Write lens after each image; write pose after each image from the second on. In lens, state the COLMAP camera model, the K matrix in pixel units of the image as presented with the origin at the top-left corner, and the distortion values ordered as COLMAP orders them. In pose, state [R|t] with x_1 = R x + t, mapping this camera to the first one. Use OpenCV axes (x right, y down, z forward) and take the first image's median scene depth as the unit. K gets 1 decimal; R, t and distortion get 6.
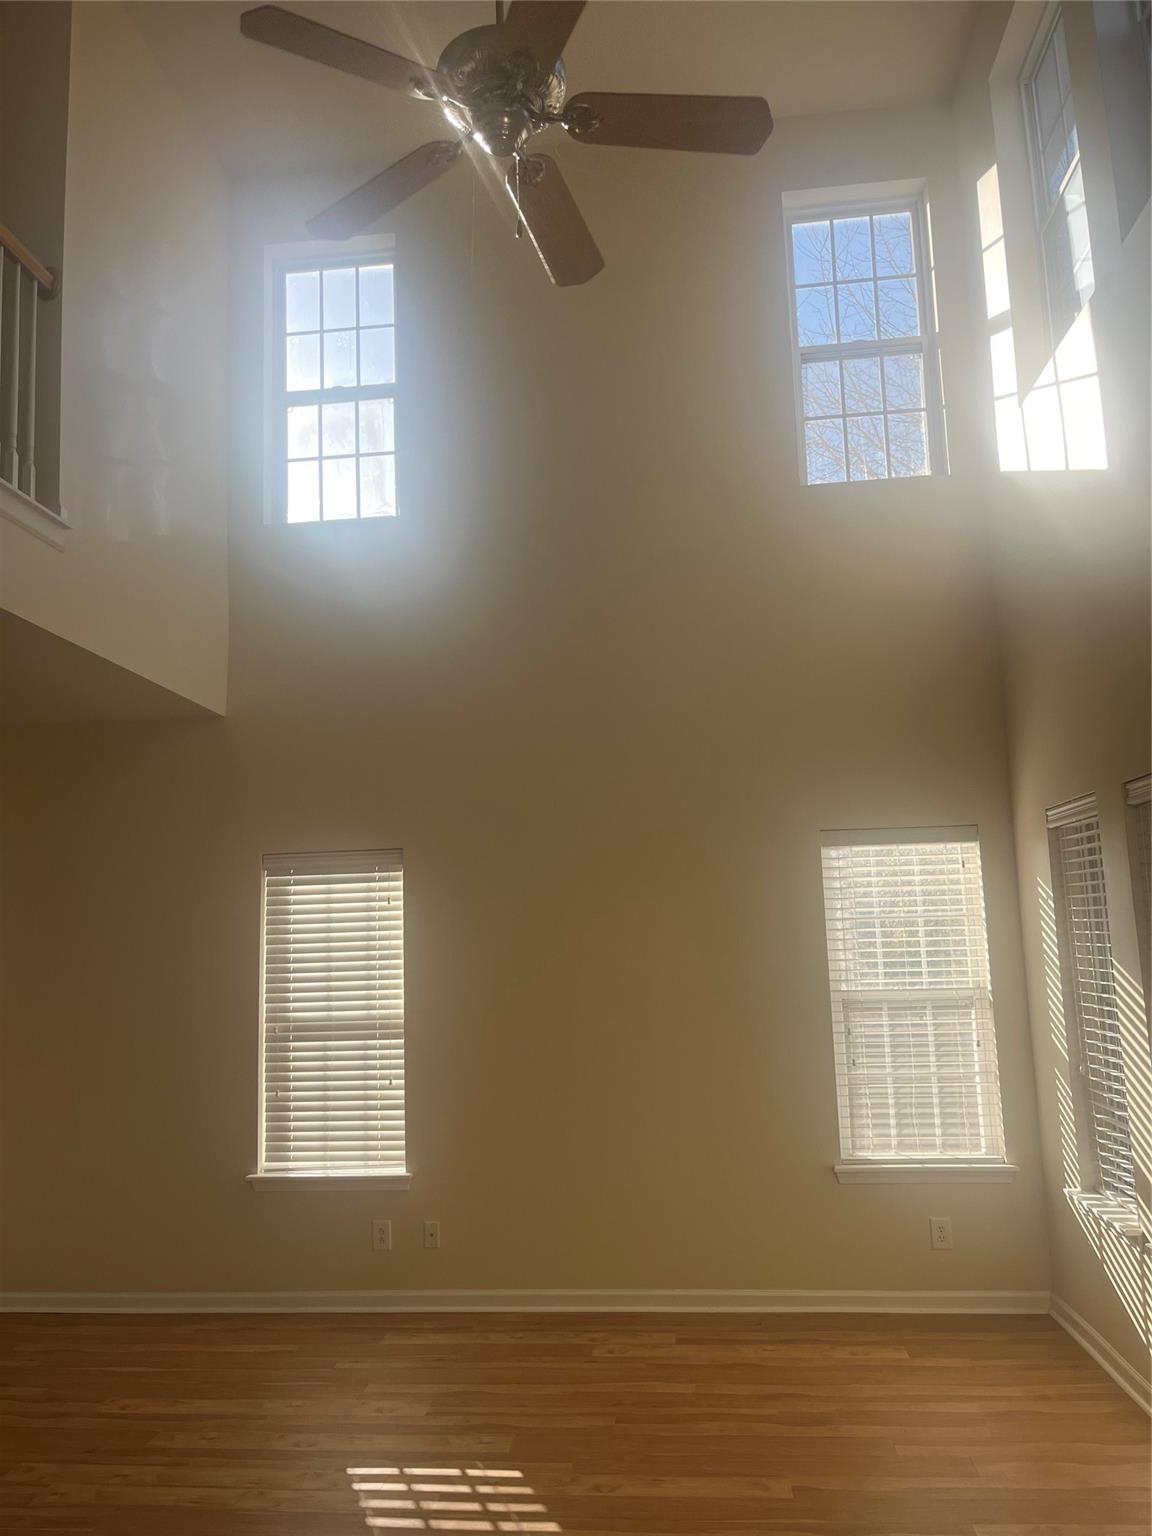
lens RADIAL K [[1164.5, 0, 576.0], [0, 1164.5, 768.0], [0, 0, 1]] dist [0.058640, -0.072566]
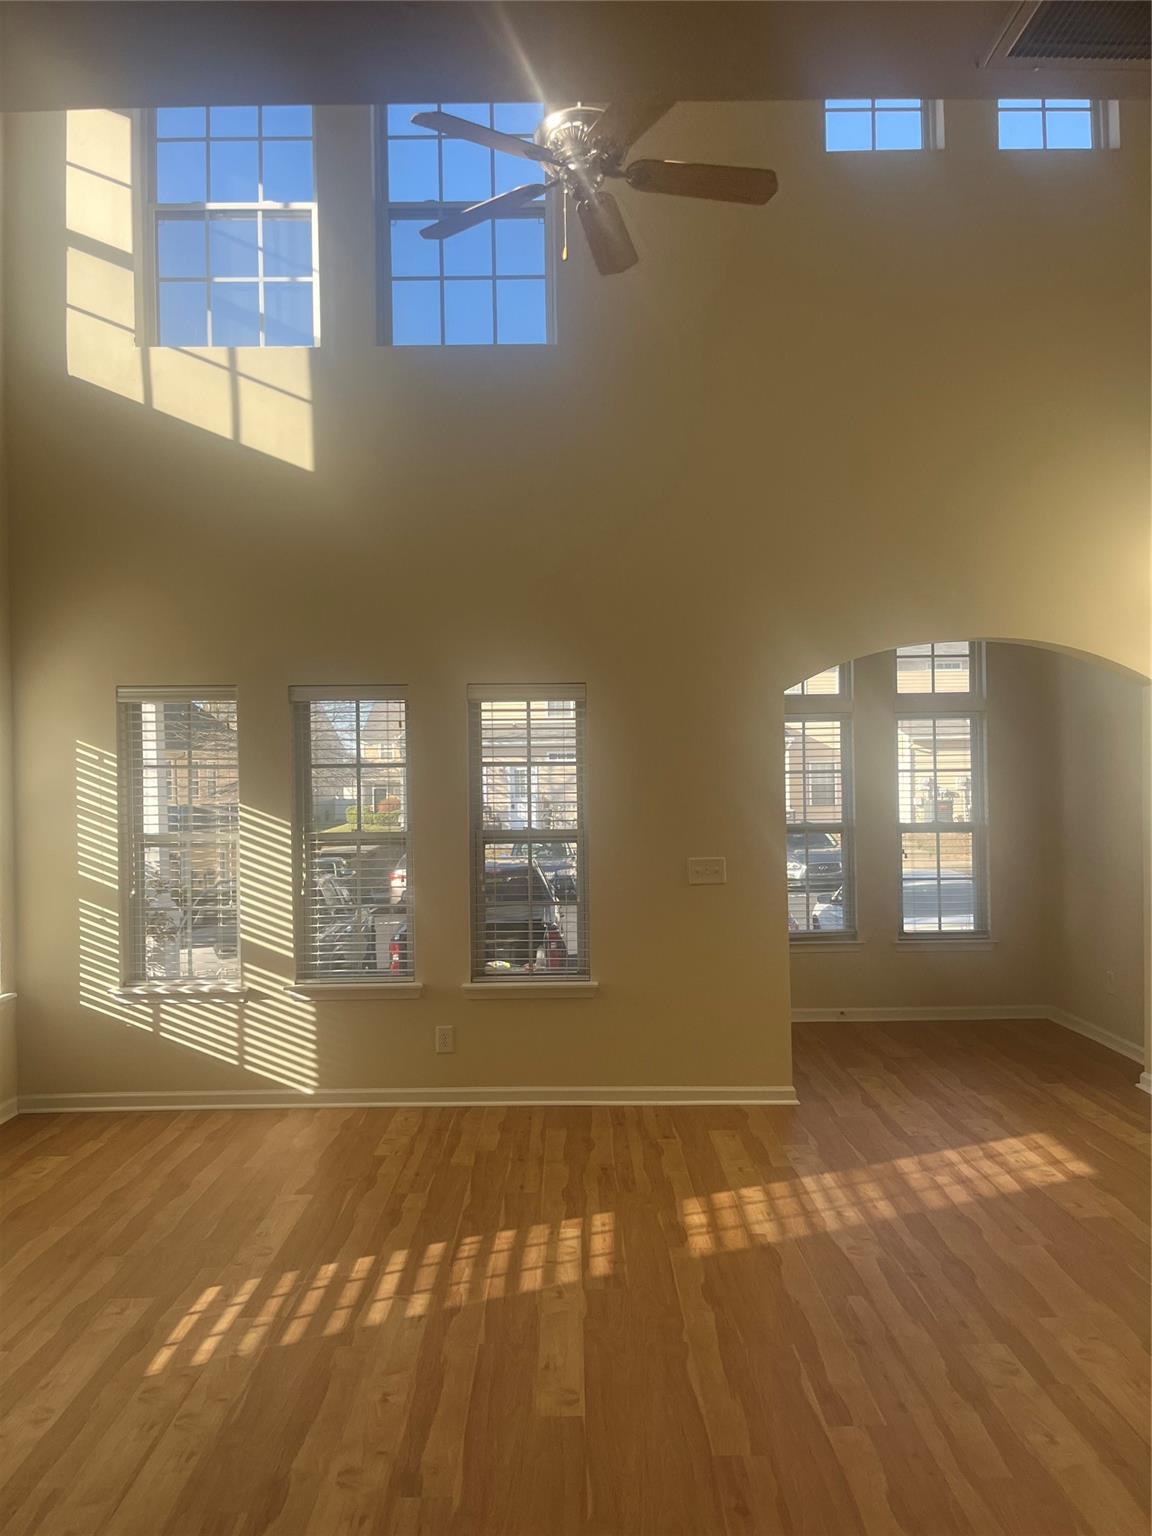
lens RADIAL K [[1164.5, 0, 576.0], [0, 1164.5, 768.0], [0, 0, 1]] dist [0.058640, -0.072566]
pose [[-0.115272, 0.049437, 0.992103, -0.956859], [-0.135906, 0.988584, -0.065052, 0.150007], [-0.983993, -0.142331, -0.107237, 0.736679]]
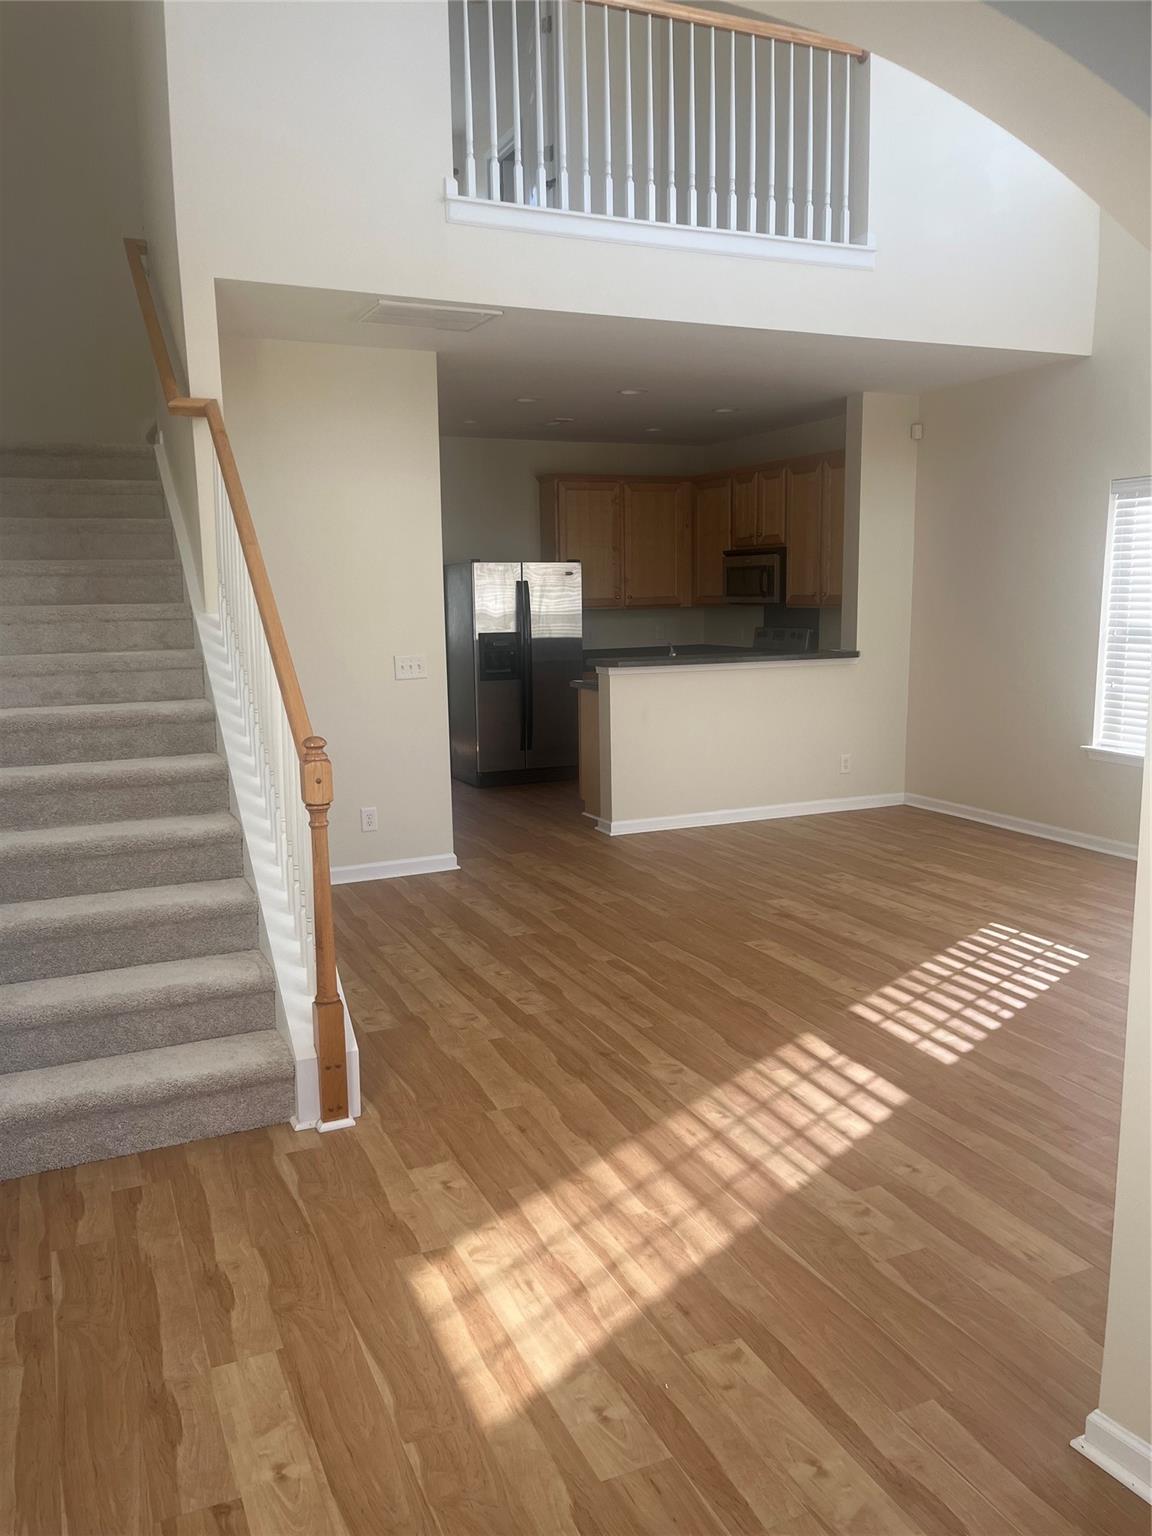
lens RADIAL K [[1164.5, 0, 576.0], [0, 1164.5, 768.0], [0, 0, 1]] dist [0.058640, -0.072566]
pose [[0.517294, 0.153855, -0.841865, 0.640219], [0.130554, 0.958007, 0.255301, -0.024968], [0.845791, -0.241974, 0.475484, -0.072086]]
